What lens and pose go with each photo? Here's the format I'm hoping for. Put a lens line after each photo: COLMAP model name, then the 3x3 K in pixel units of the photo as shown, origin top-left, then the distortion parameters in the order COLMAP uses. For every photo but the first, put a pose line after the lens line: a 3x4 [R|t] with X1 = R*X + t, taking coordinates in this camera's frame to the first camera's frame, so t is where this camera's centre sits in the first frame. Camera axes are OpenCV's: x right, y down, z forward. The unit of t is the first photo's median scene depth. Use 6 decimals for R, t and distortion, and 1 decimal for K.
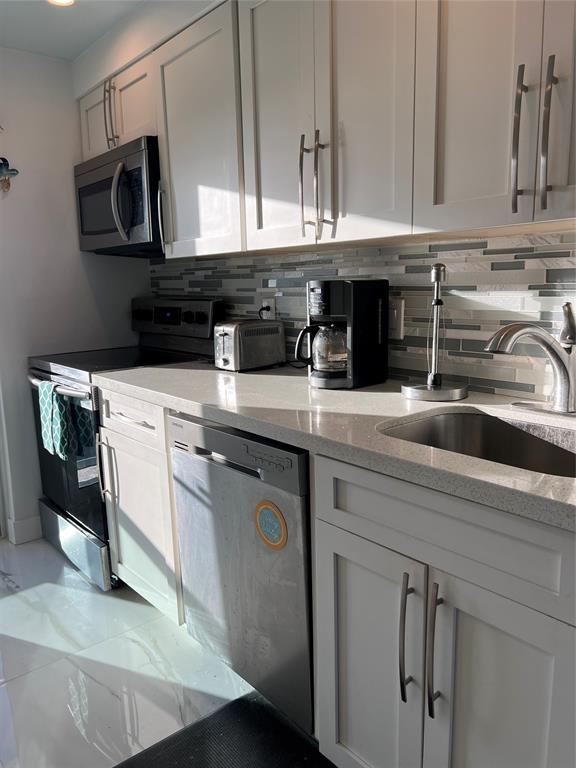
lens RADIAL K [[583.0, 0, 291.0], [0, 583.0, 392.0], [0, 0, 1]] dist [0.036272, -0.020509]
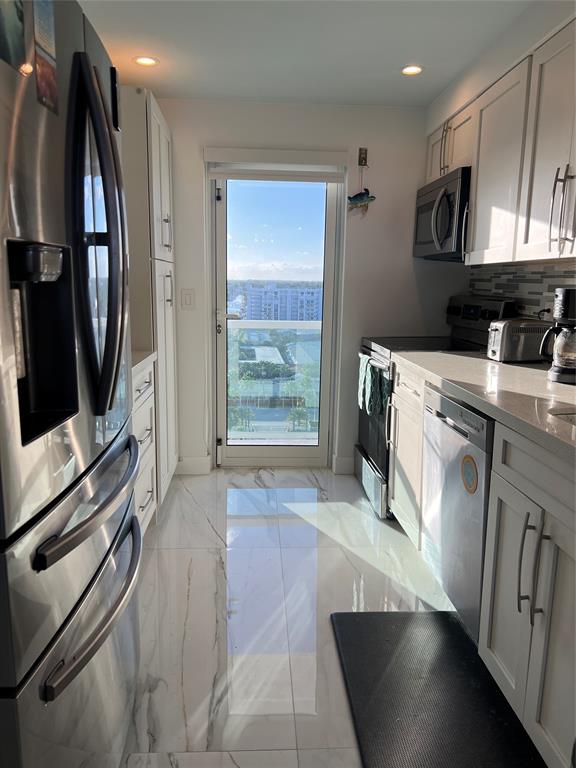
lens RADIAL K [[583.0, 0, 286.6], [0, 583.0, 386.2], [0, 0, 1]] dist [0.036272, -0.020509]
pose [[0.801268, 0.137516, -0.582287, 0.248513], [-0.138698, 0.989409, 0.042806, 0.022092], [0.582007, 0.046463, 0.811855, -0.208611]]
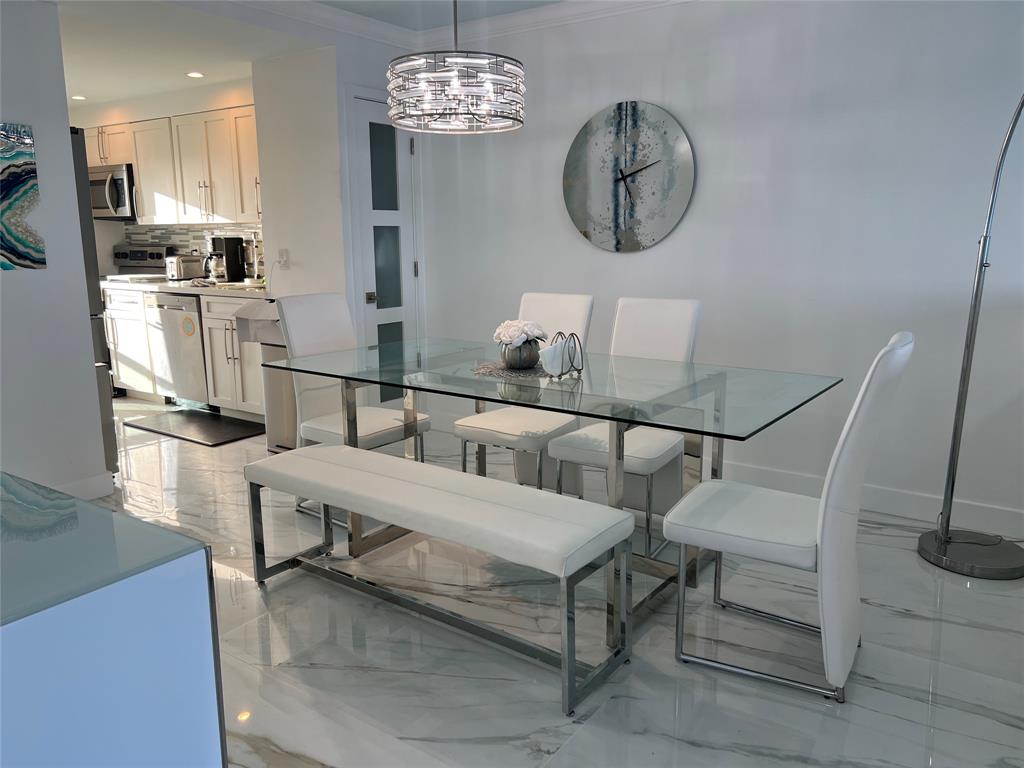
lens RADIAL K [[777.4, 0, 511.8], [0, 777.4, 366.5], [0, 0, 1]] dist [0.036272, -0.020509]
pose [[0.965812, -0.033548, 0.257063, 0.319587], [0.037655, 0.999230, -0.011067, 0.340029], [-0.256494, 0.020368, 0.966331, -1.946744]]
